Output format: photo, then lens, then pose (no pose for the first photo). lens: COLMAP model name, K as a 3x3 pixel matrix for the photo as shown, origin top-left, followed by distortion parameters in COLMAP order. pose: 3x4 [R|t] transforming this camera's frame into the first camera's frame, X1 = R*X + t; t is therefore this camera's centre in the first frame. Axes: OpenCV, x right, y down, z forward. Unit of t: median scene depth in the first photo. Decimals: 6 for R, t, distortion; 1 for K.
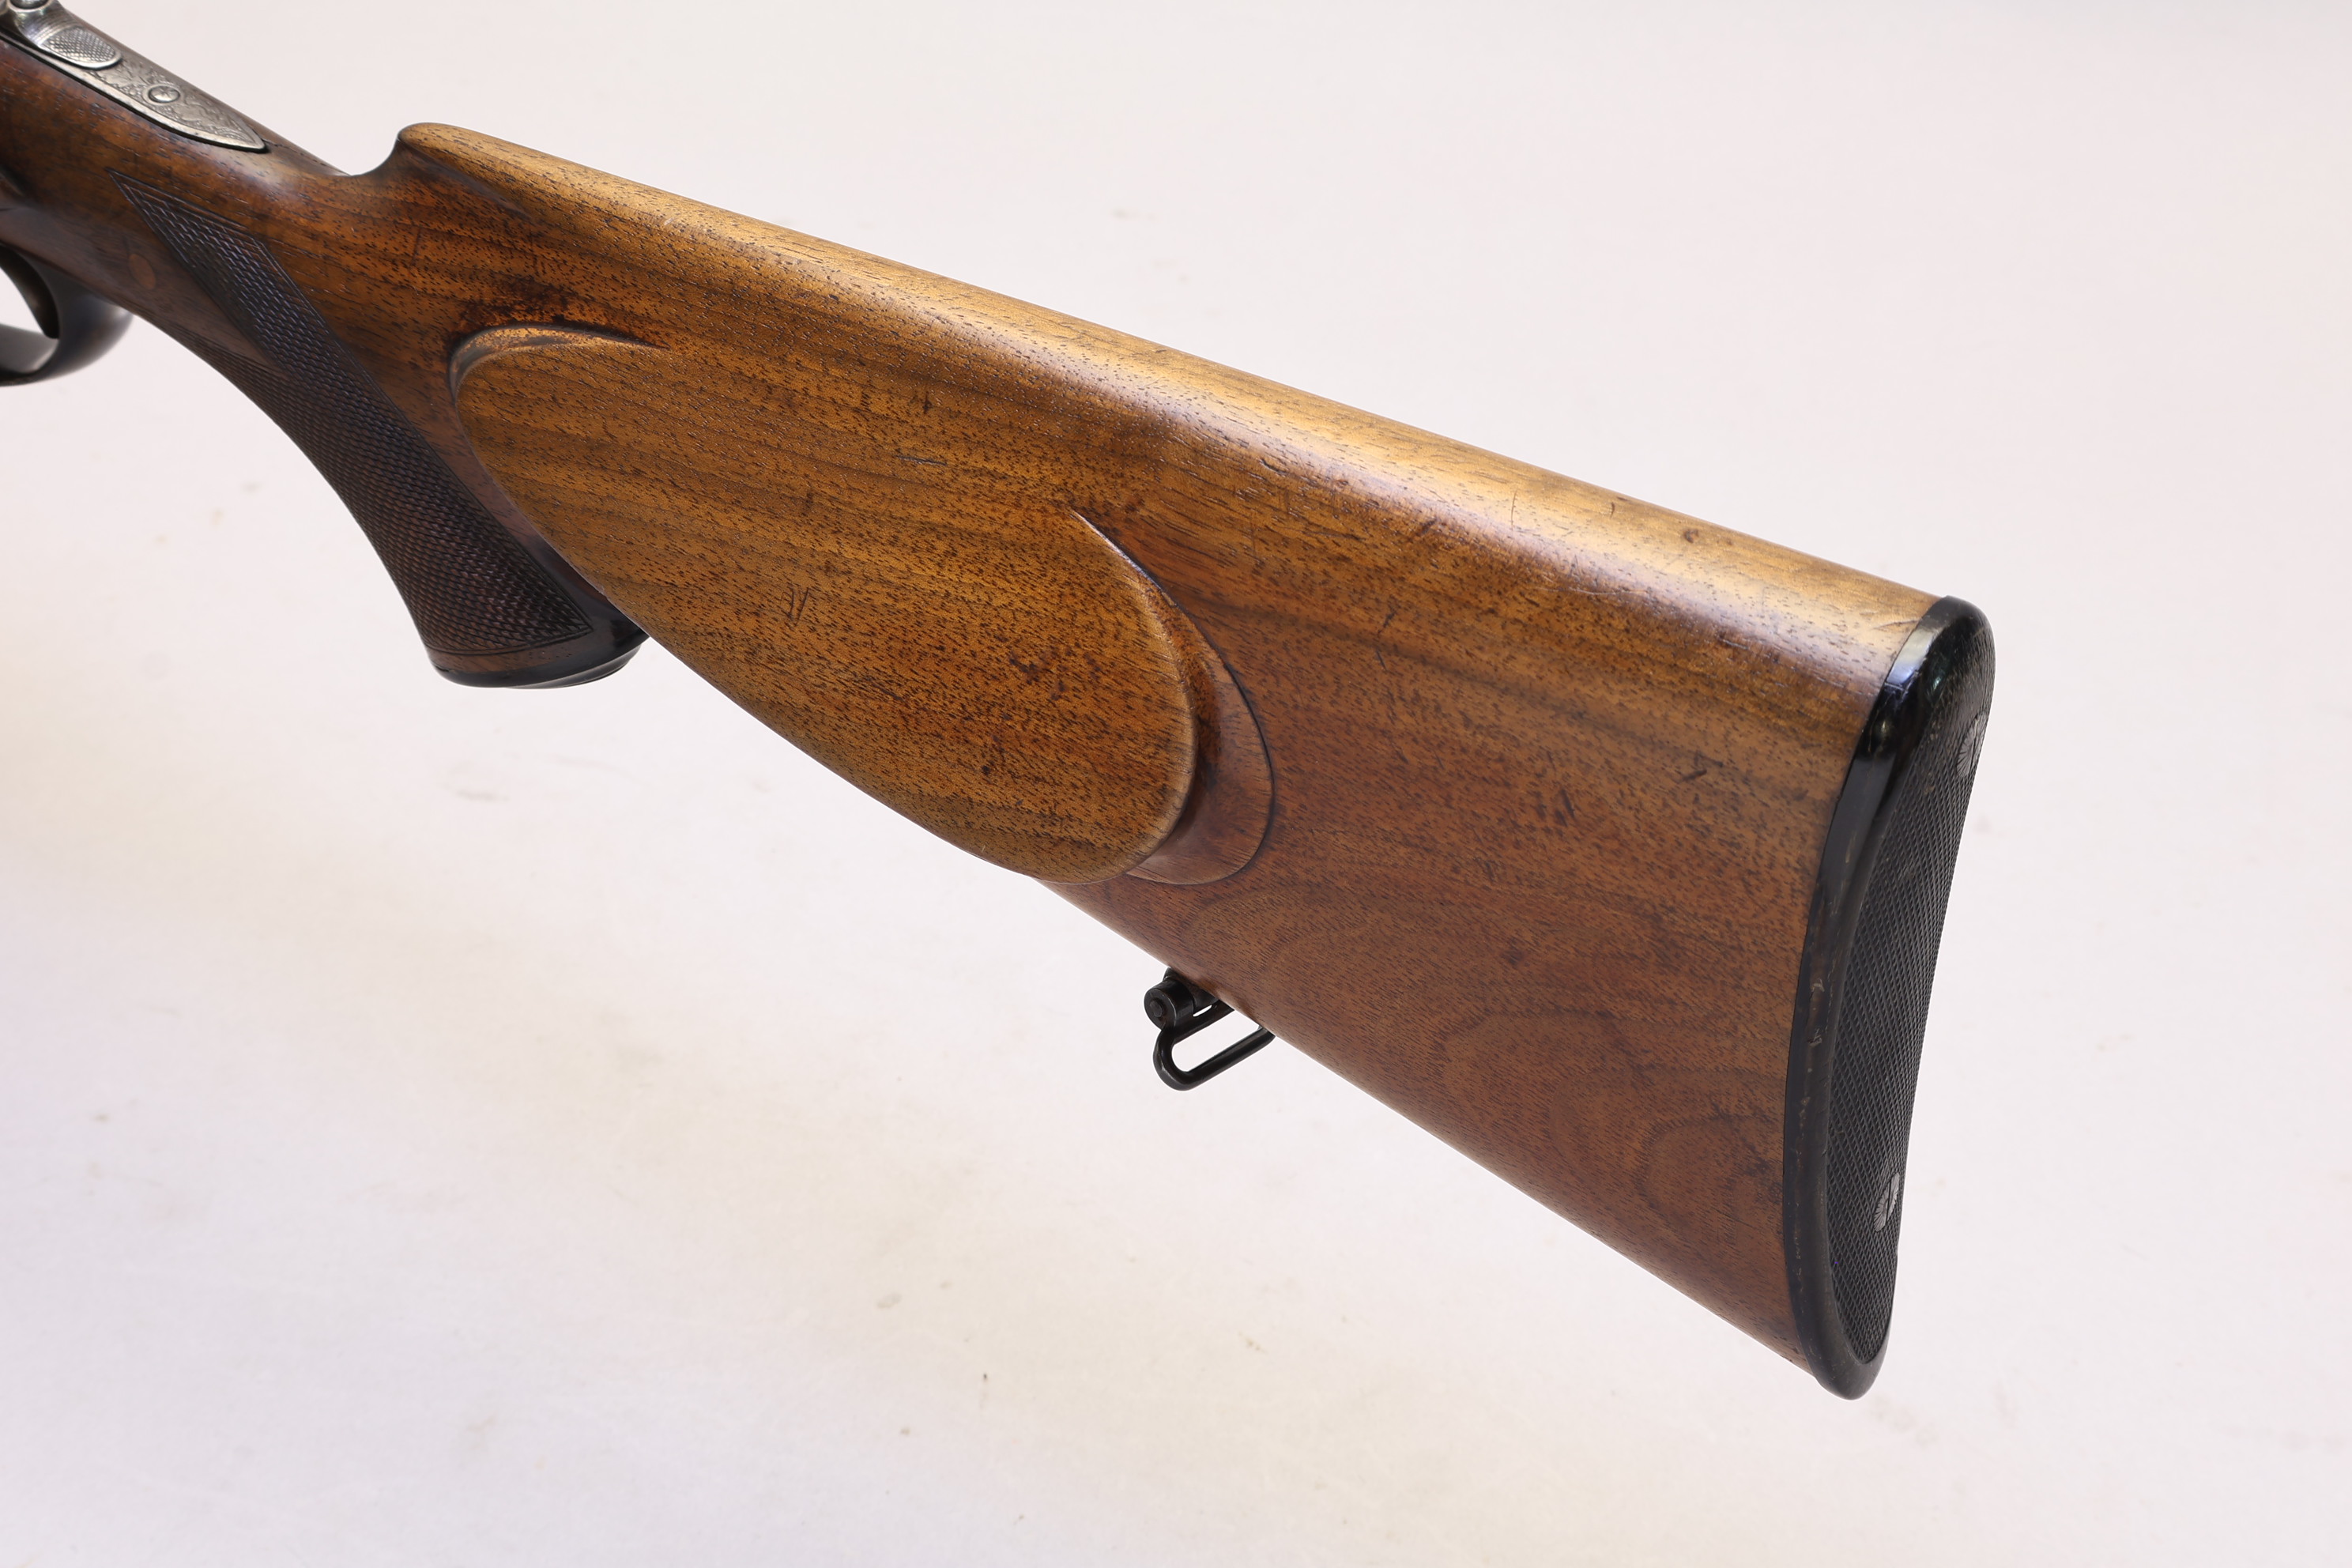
lens RADIAL K [[3930.4, 0, 1165.0], [0, 3930.4, 767.2], [0, 0, 1]] dist [-0.008061, 0.000000]
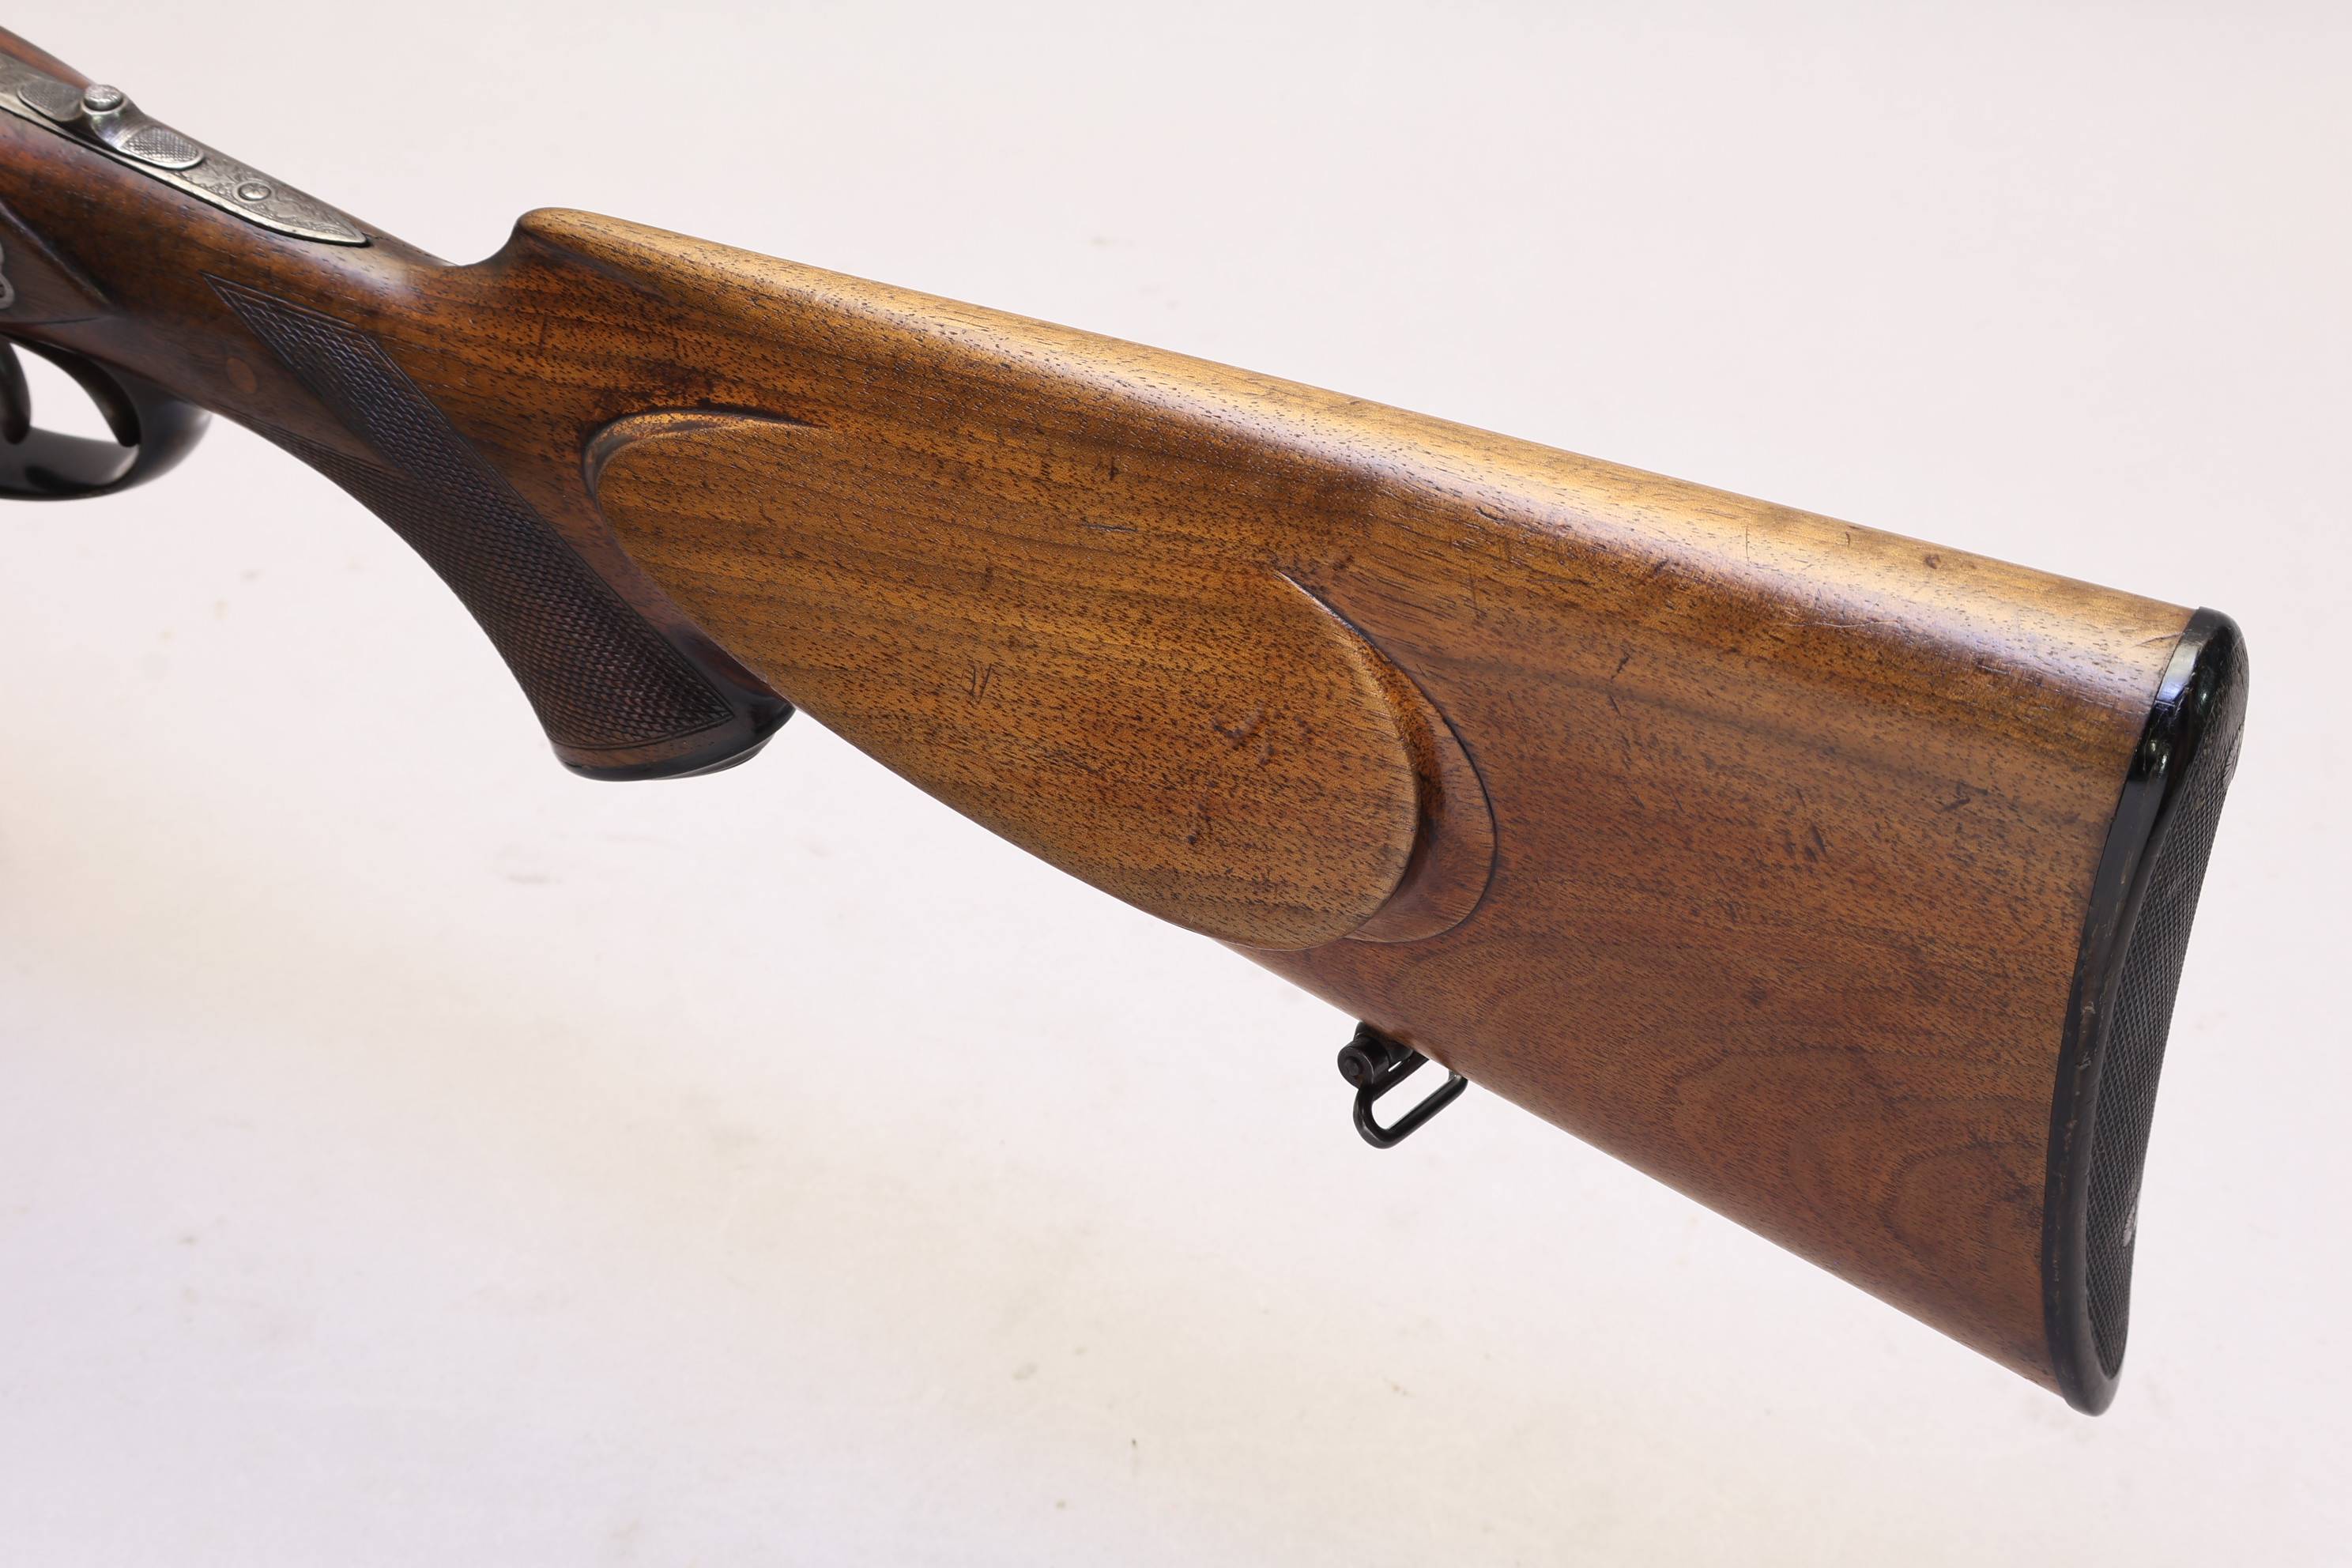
lens RADIAL K [[3930.4, 0, 1186.8], [0, 3930.4, 774.4], [0, 0, 1]] dist [-0.008061, 0.000000]
pose [[0.996472, -0.064404, 0.053817, -0.099262], [0.064255, 0.997923, 0.004486, -0.020097], [-0.053994, -0.001013, 0.998541, 0.024228]]
